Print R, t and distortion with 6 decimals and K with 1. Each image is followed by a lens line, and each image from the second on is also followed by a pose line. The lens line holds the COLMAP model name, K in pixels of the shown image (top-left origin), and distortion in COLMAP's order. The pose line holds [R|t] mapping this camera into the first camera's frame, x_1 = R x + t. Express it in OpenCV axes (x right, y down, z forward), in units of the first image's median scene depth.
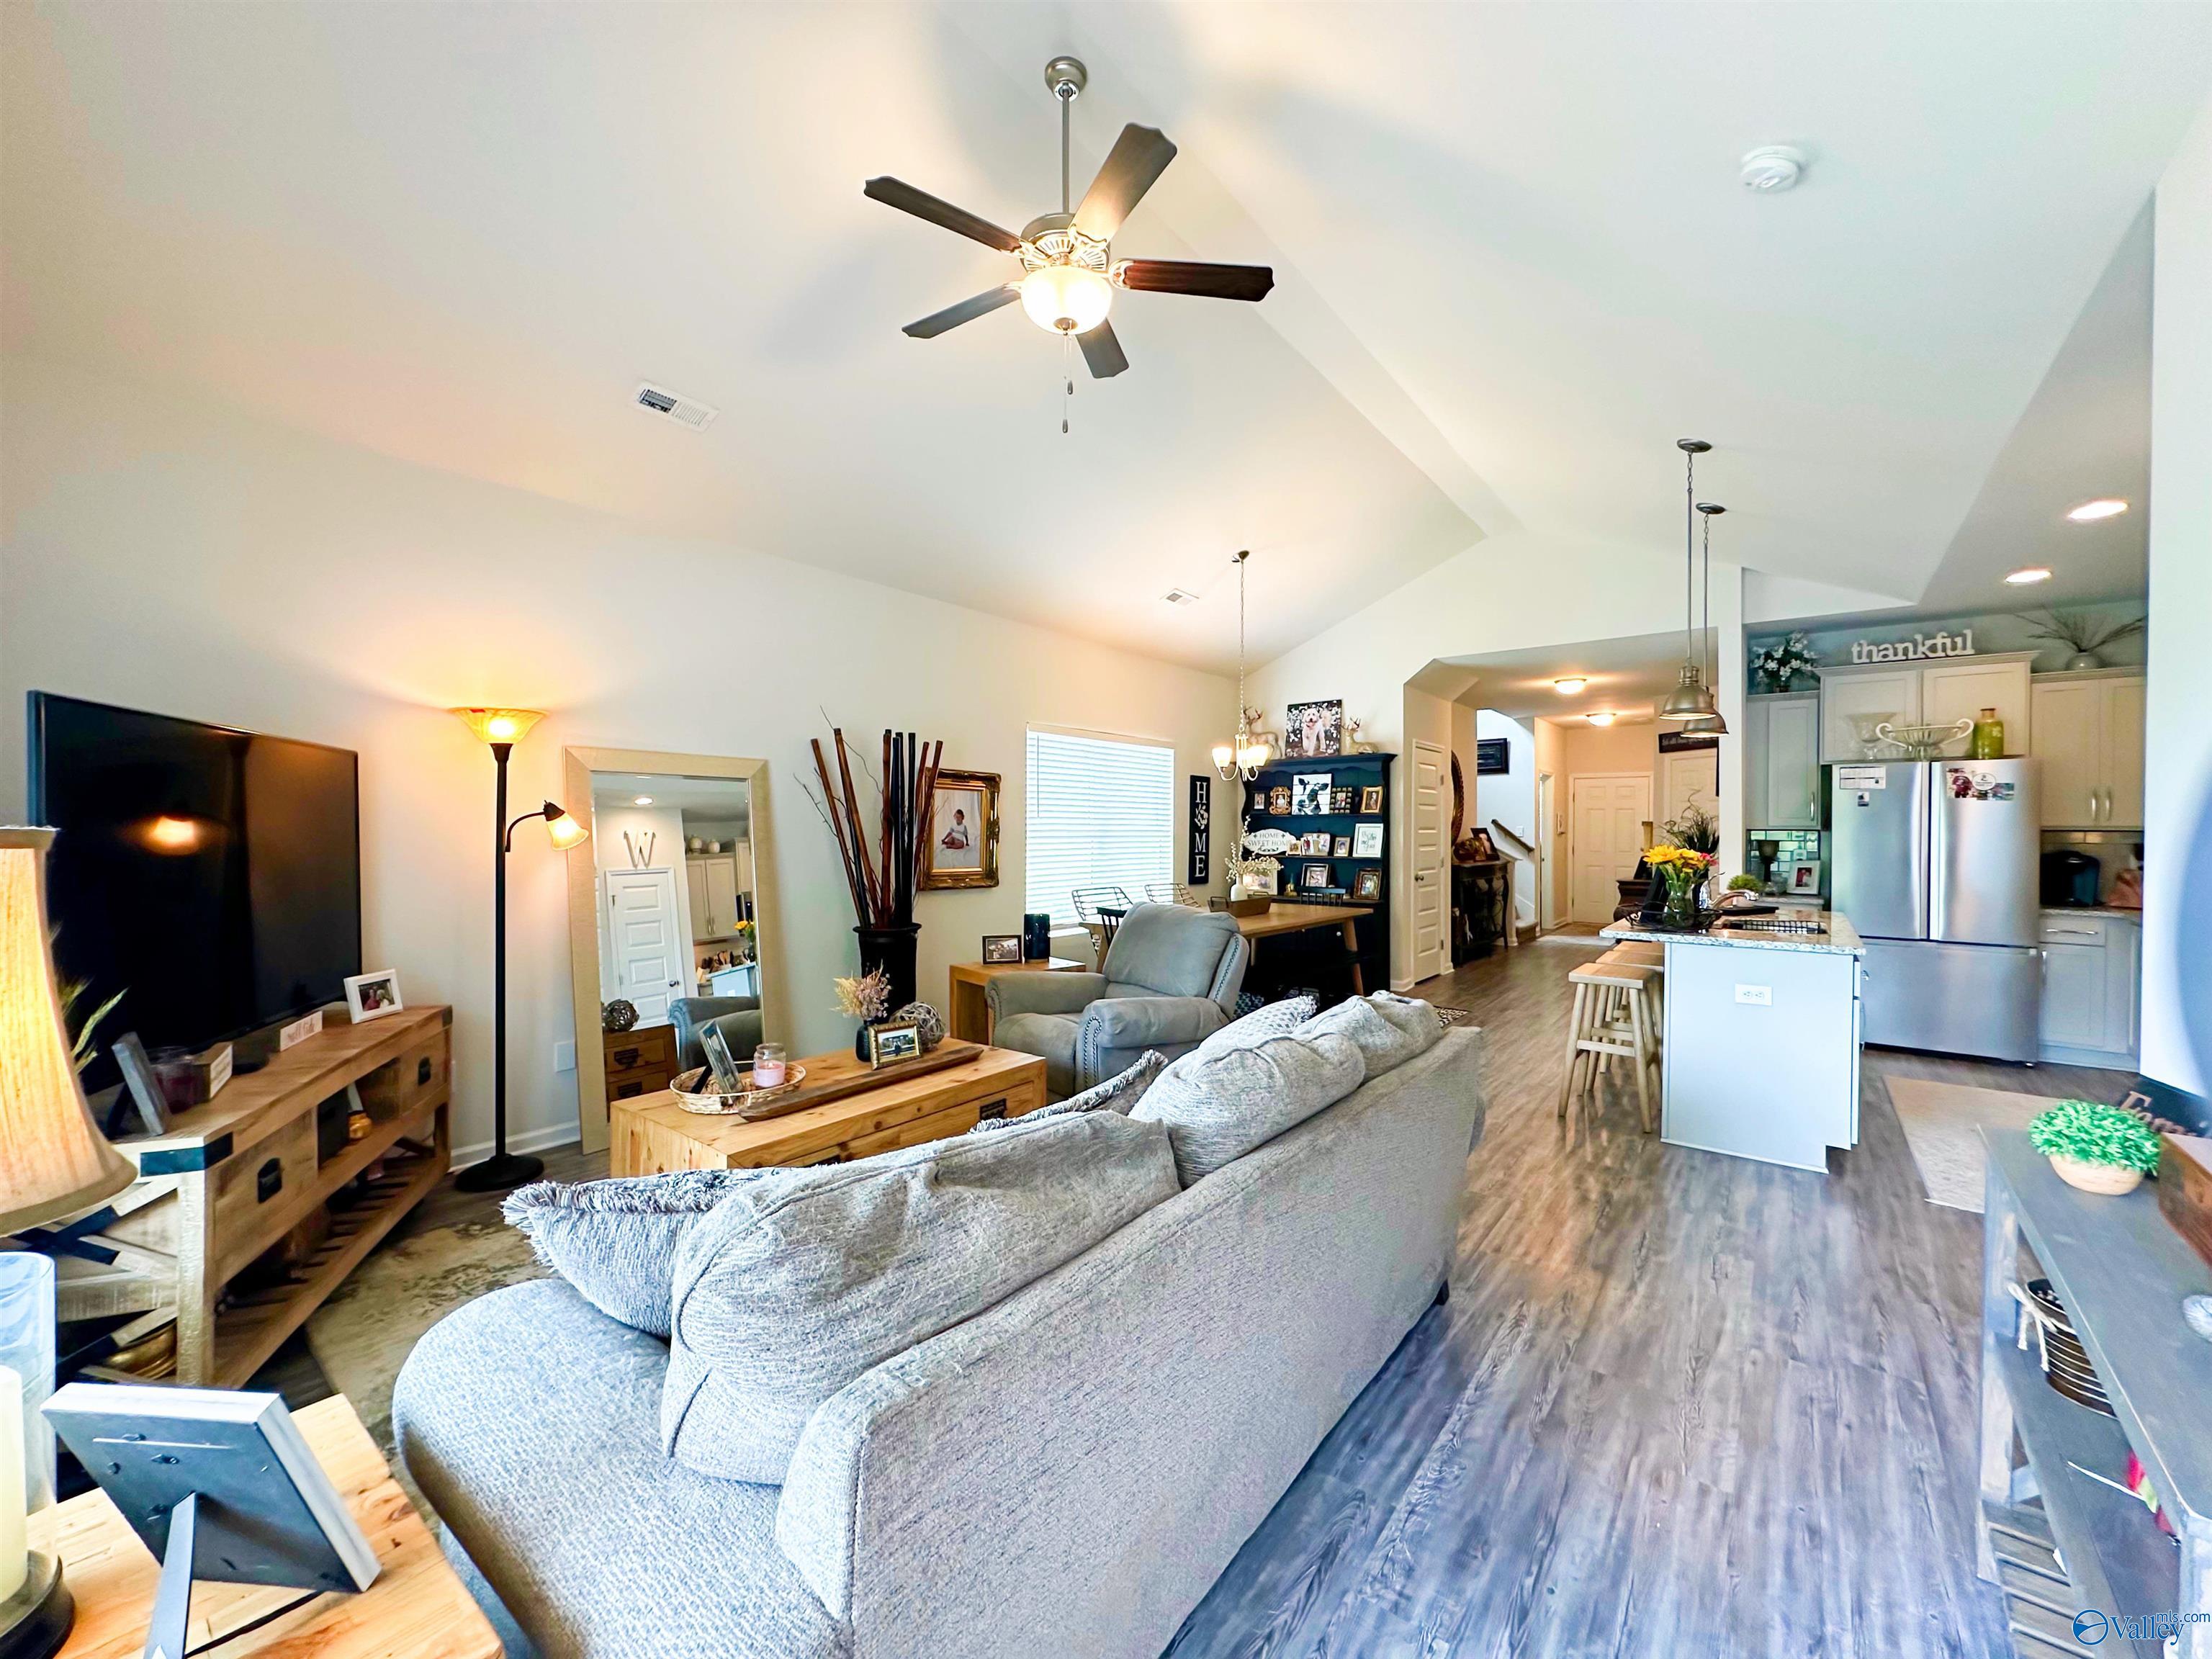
lens RADIAL K [[880.3, 0, 1122.7], [0, 880.3, 835.6], [0, 0, 1]] dist [0.001784, 0.000679]
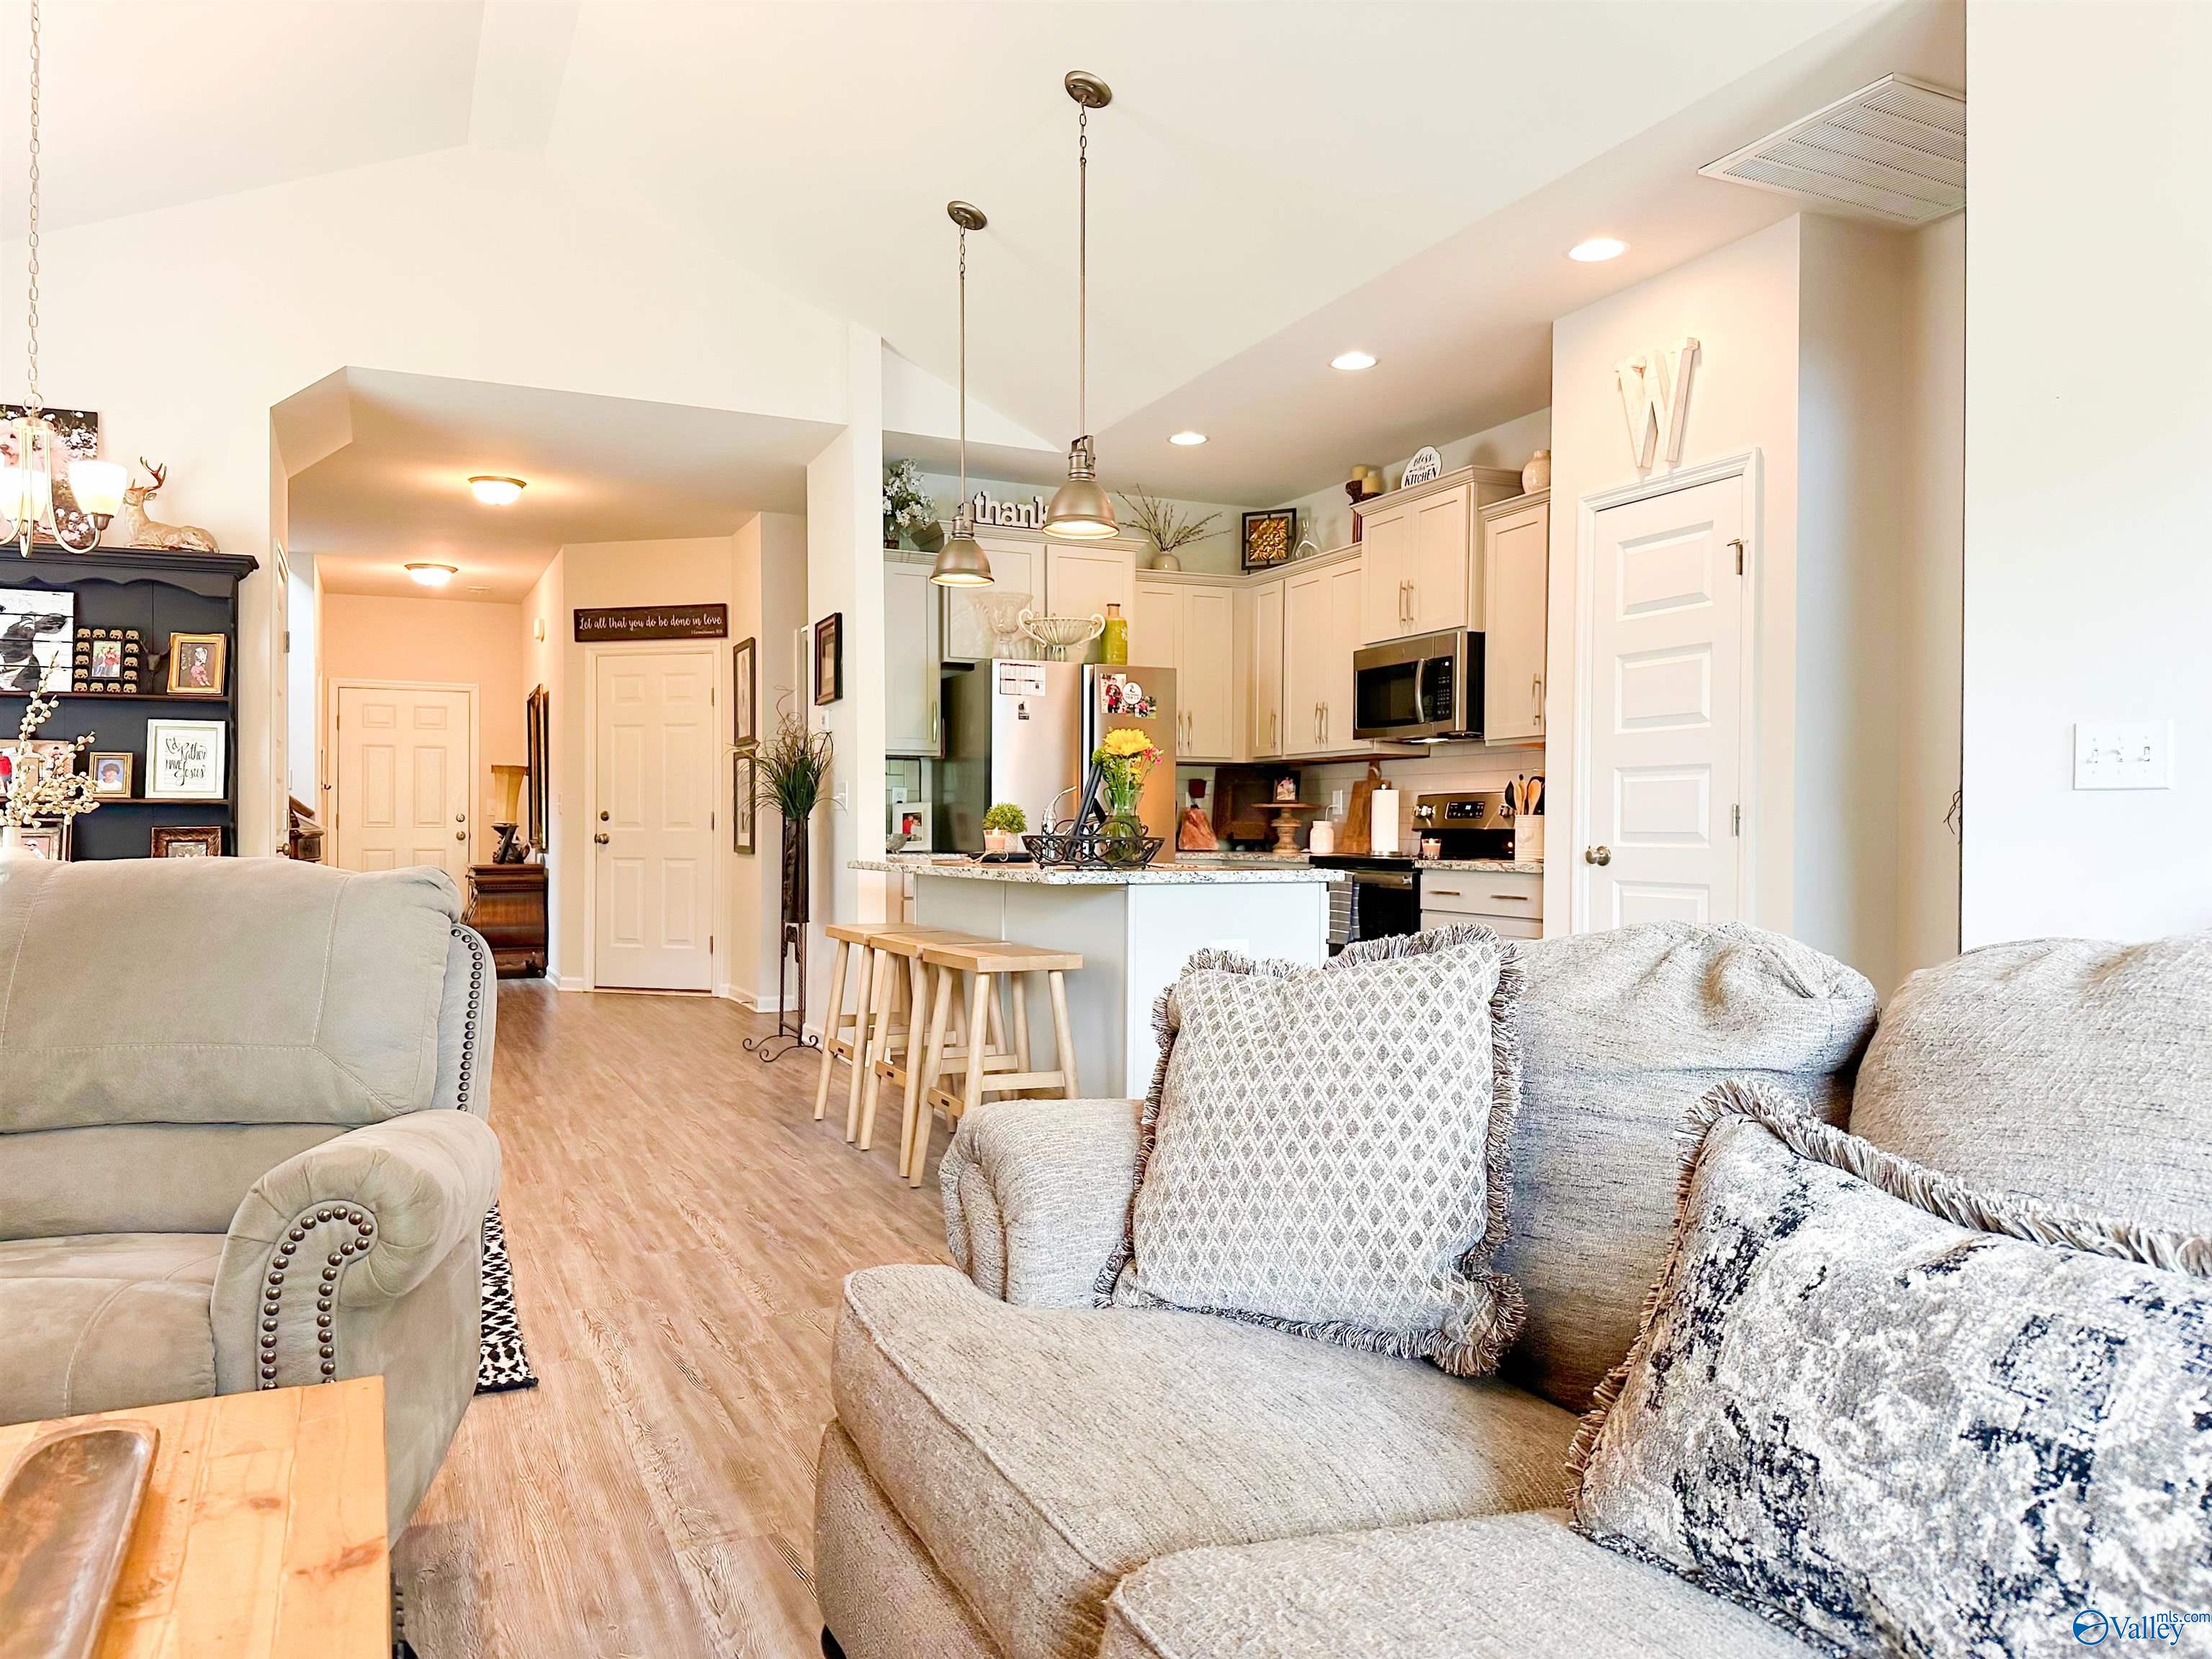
lens RADIAL K [[1549.6, 0, 1126.6], [0, 1549.6, 830.0], [0, 0, 1]] dist [0.036803, -0.045855]
pose [[0.451613, -0.003564, 0.892207, -0.179324], [0.007979, 0.999968, -0.000044, 0.041684], [-0.892178, 0.007139, 0.451627, 0.258912]]
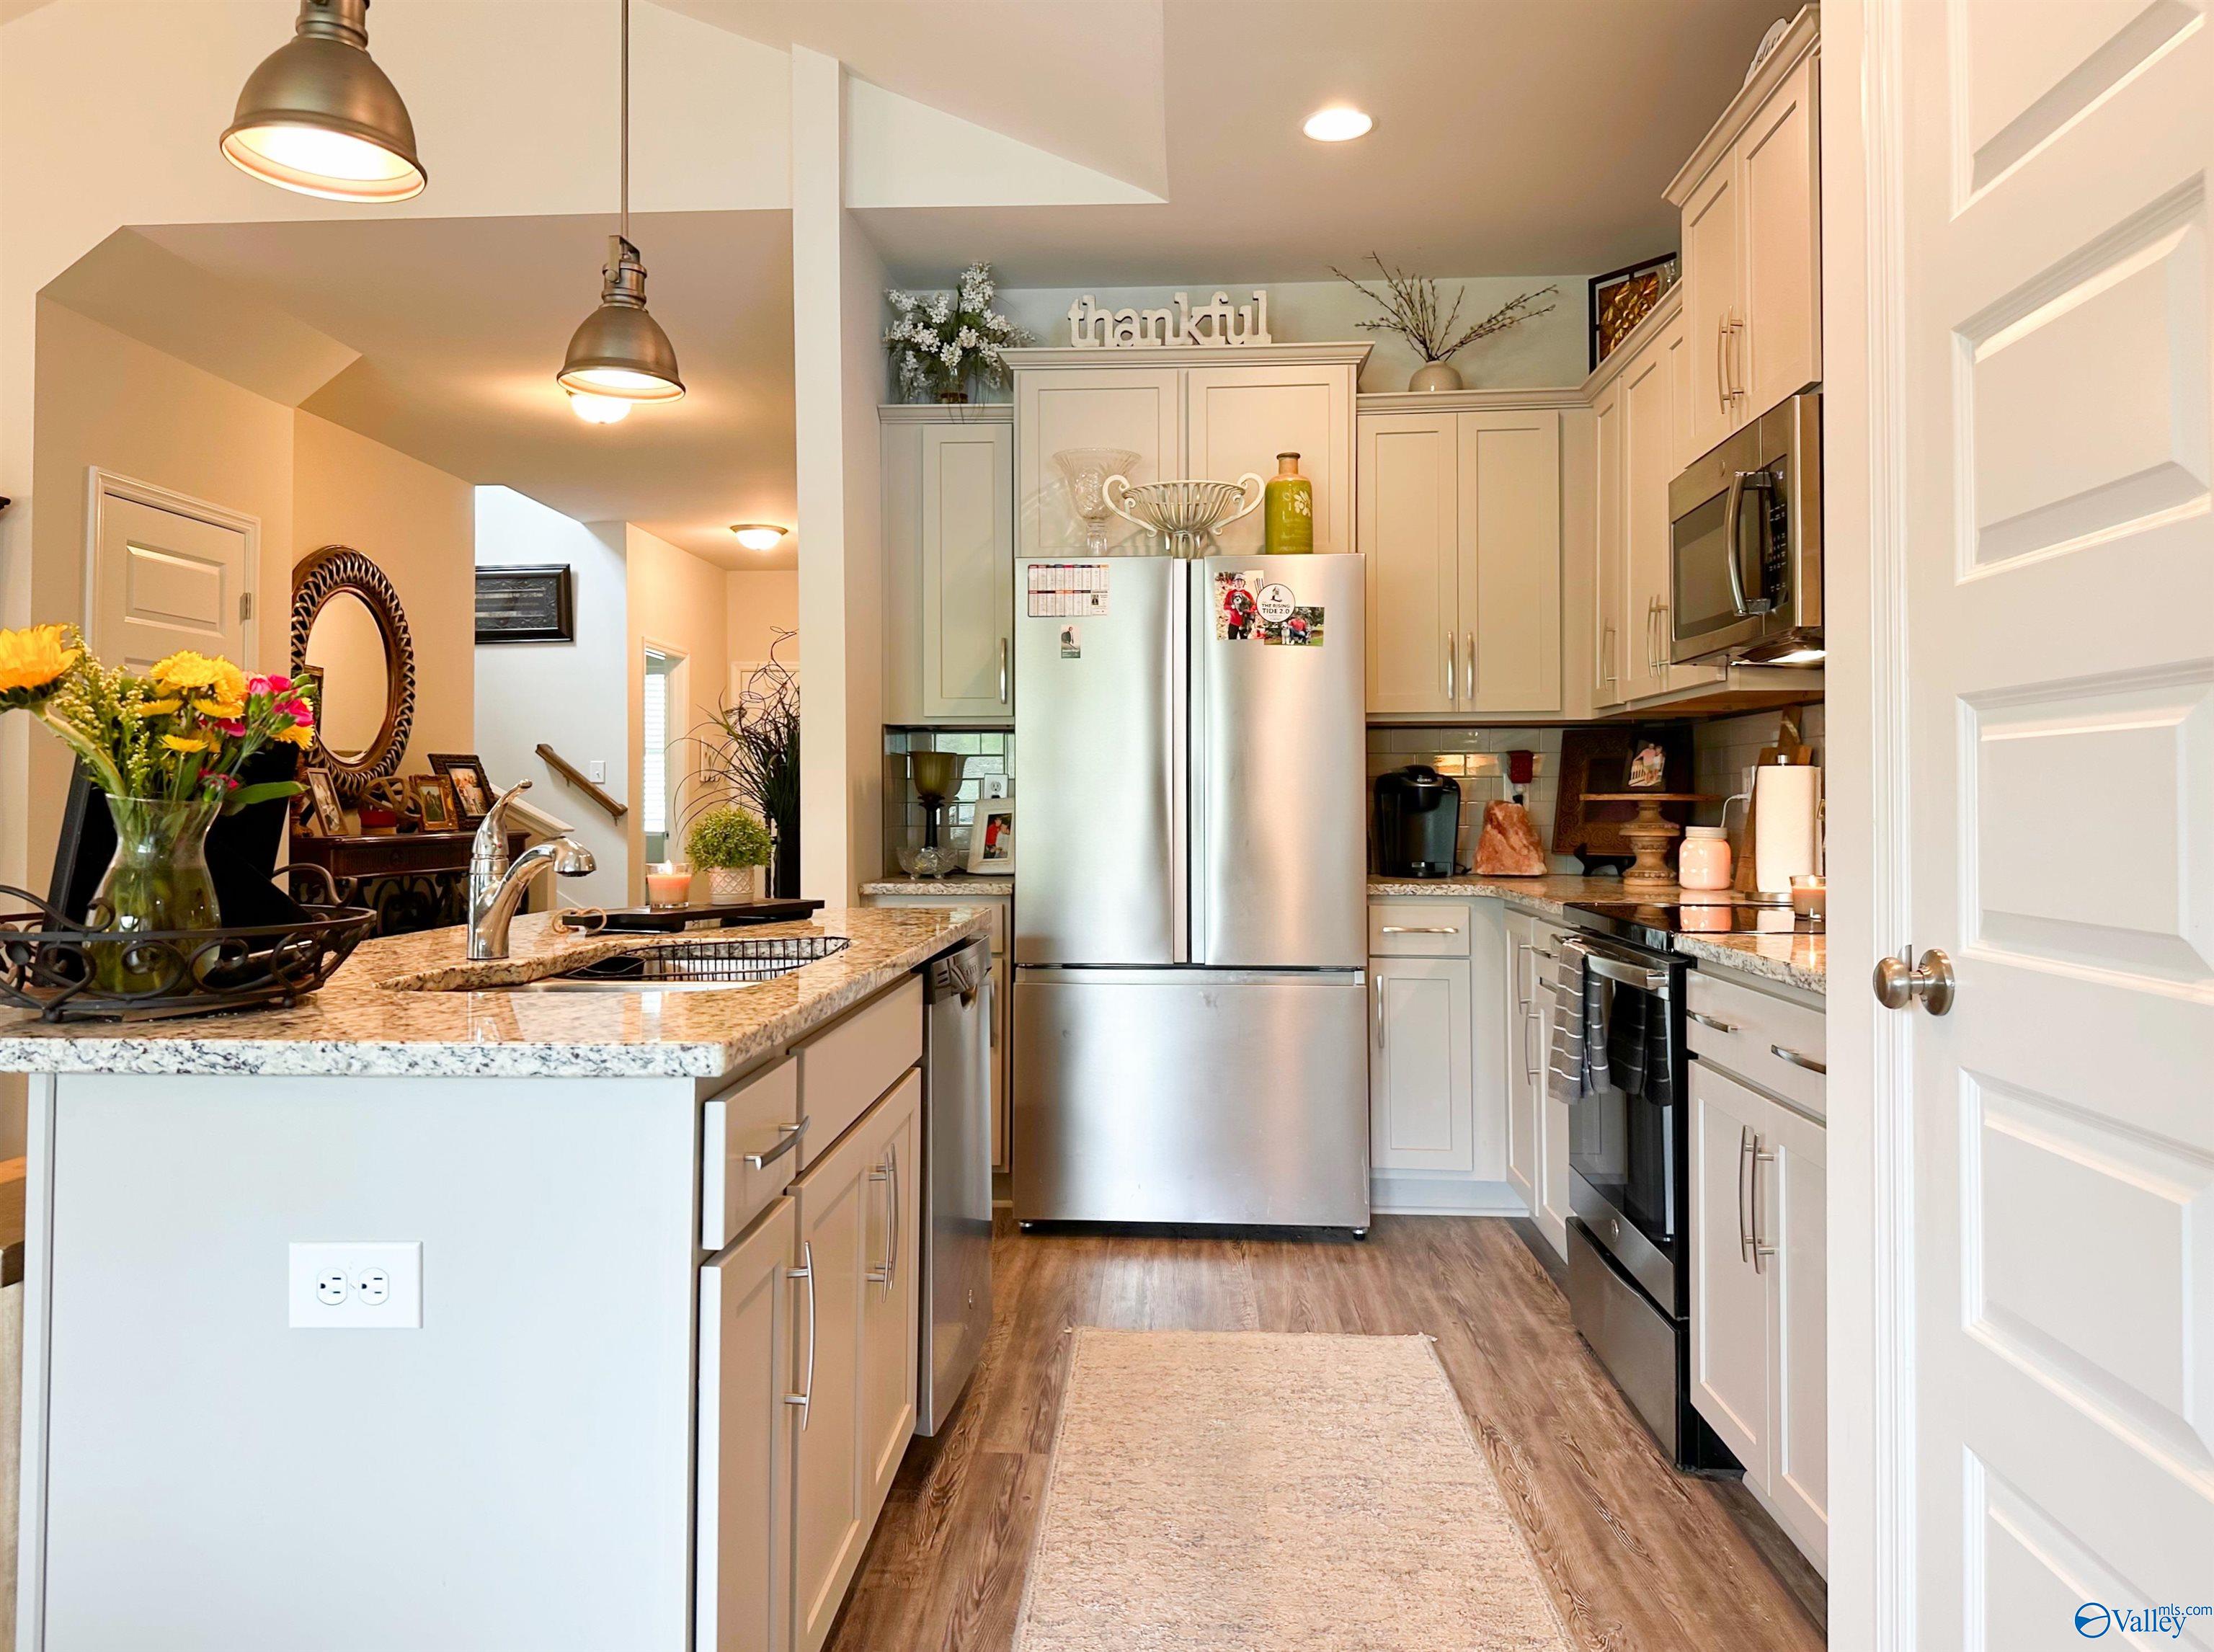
lens RADIAL K [[1551.1, 0, 1097.4], [0, 1551.1, 797.9], [0, 0, 1]] dist [0.036803, -0.045855]
pose [[0.827044, -0.001065, 0.562136, 0.314203], [0.009993, 0.999868, -0.012808, 0.031652], [-0.562048, 0.016210, 0.826946, 0.276485]]
